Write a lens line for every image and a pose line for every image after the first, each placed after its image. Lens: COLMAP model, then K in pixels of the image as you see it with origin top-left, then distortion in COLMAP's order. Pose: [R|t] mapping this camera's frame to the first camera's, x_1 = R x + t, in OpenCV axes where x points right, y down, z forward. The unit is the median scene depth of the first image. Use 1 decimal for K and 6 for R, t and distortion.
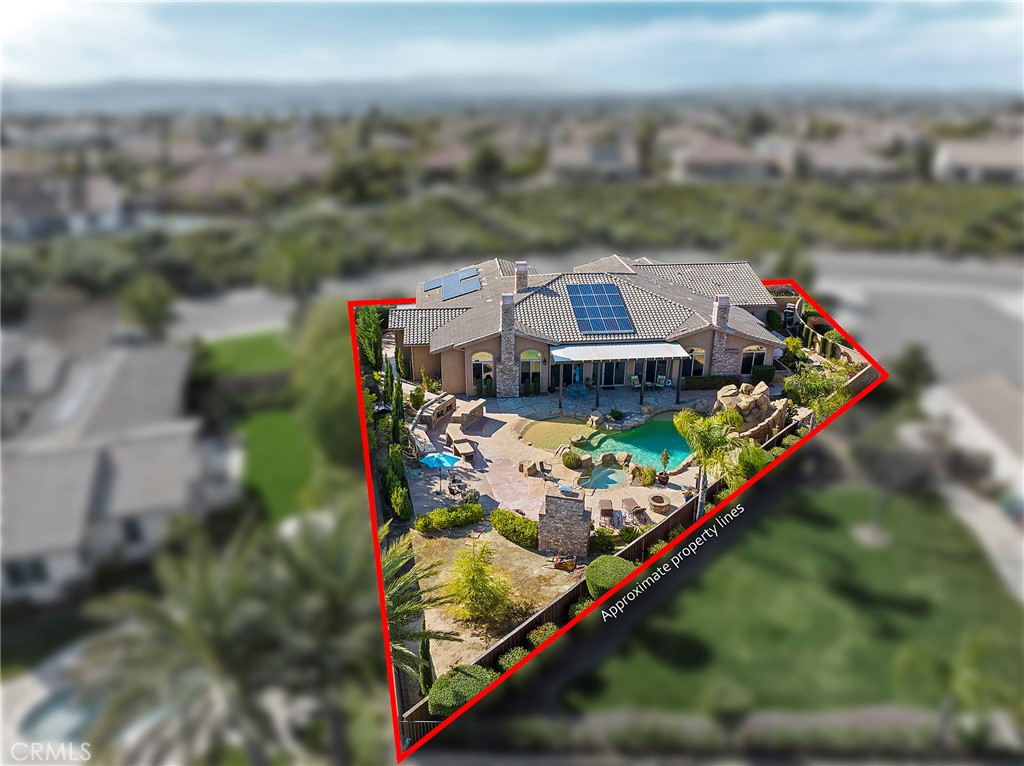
lens RADIAL K [[729.2, 0, 512.0], [0, 729.2, 383.0], [0, 0, 1]] dist [-0.034570, -0.002871]
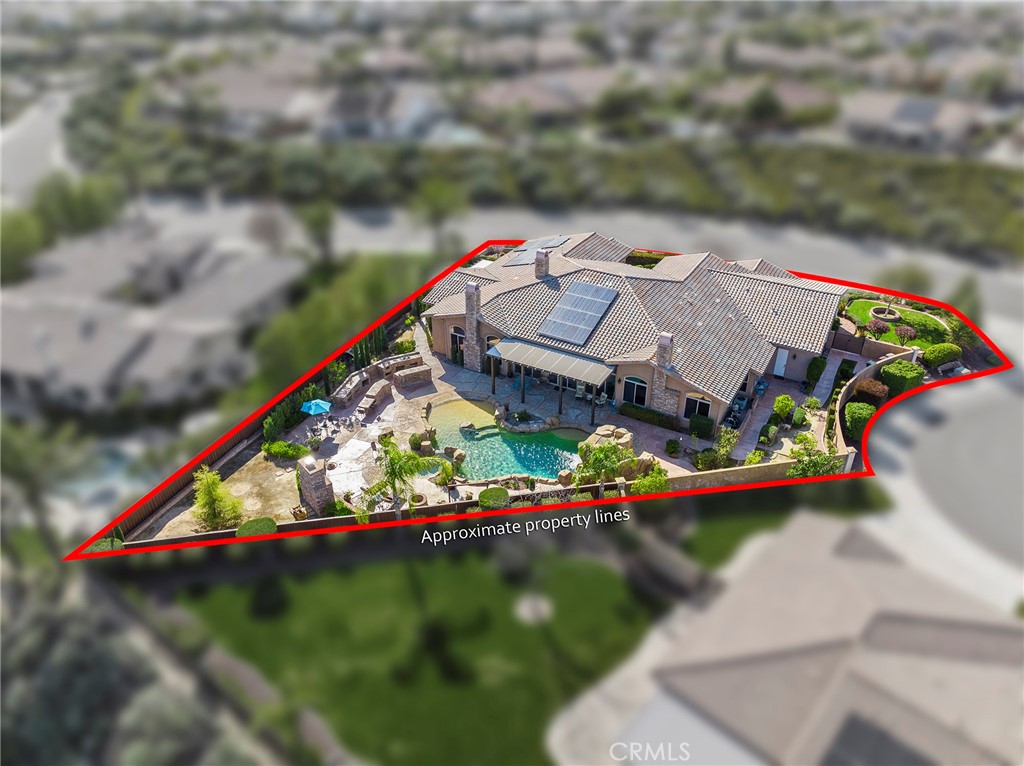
lens RADIAL K [[729.2, 0, 512.0], [0, 729.2, 383.0], [0, 0, 1]] dist [-0.034570, -0.002871]
pose [[0.812744, 0.301202, -0.498723, 0.629100], [-0.221104, 0.951418, 0.214284, -0.222380], [0.539037, -0.063888, 0.839856, 0.080884]]
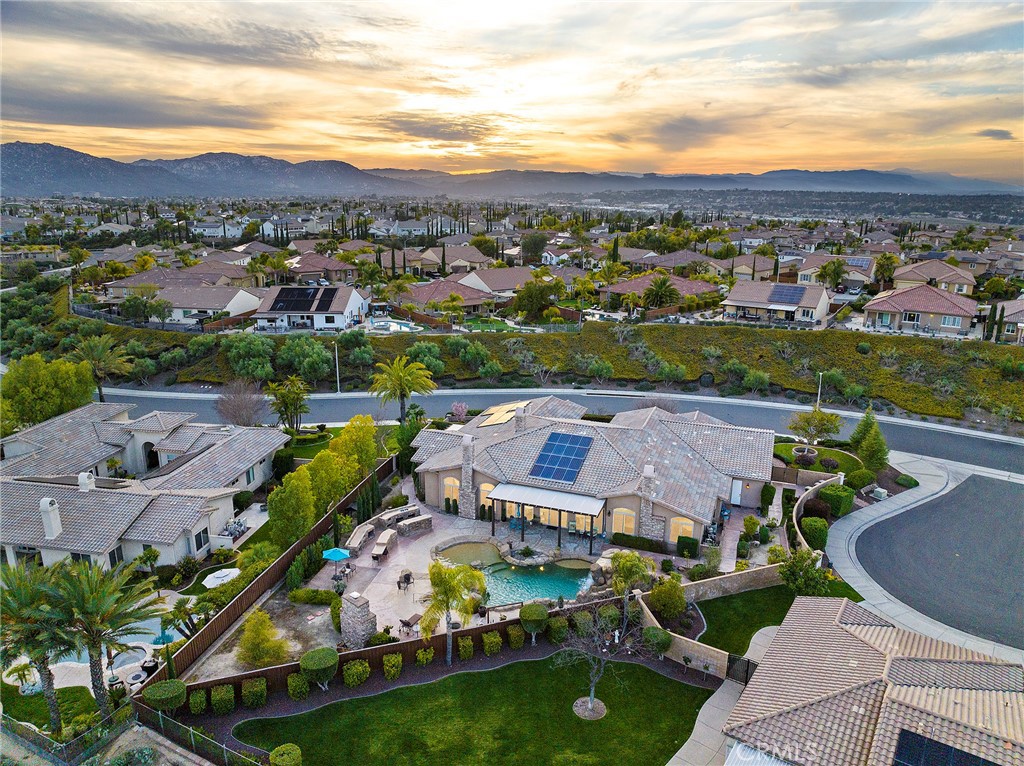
lens RADIAL K [[729.2, 0, 512.0], [0, 729.2, 383.0], [0, 0, 1]] dist [-0.034570, -0.002871]
pose [[0.896535, 0.130083, -0.423443, 0.561239], [-0.178316, 0.981021, -0.076168, -0.125000], [0.405499, 0.143794, 0.902715, -0.106589]]
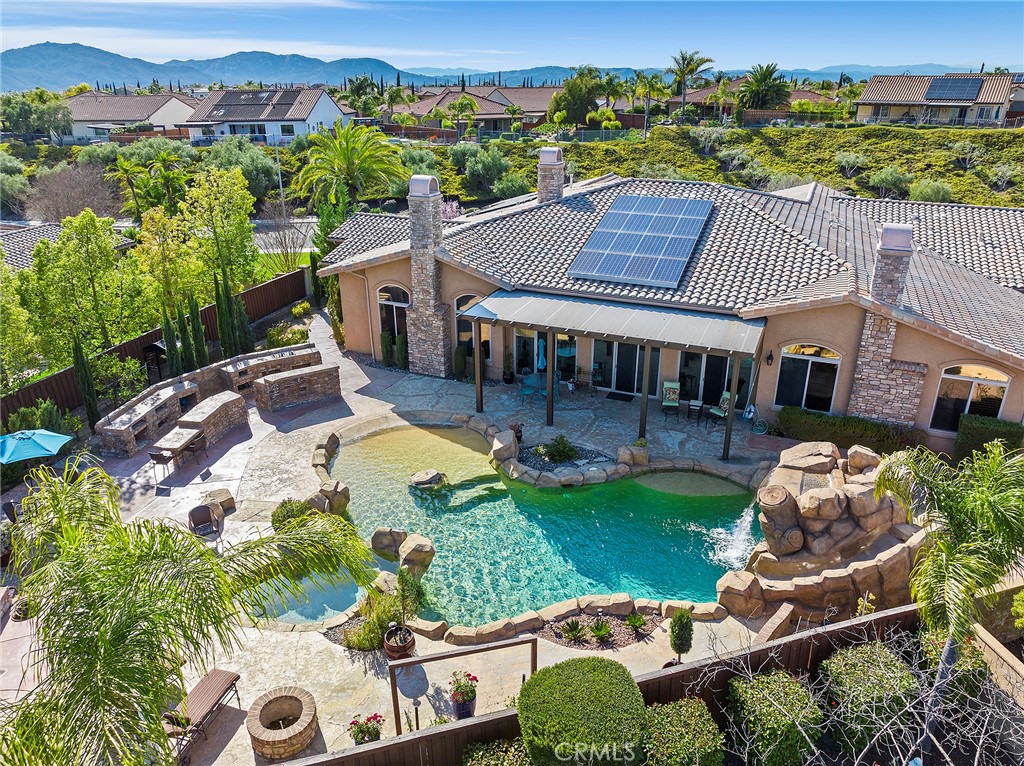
lens RADIAL K [[729.2, 0, 512.0], [0, 729.2, 383.0], [0, 0, 1]] dist [-0.034570, -0.002871]
pose [[0.871749, 0.190971, -0.451203, 0.303369], [-0.185501, 0.981001, 0.056809, -0.017581], [0.453480, 0.034176, 0.890611, 0.554234]]
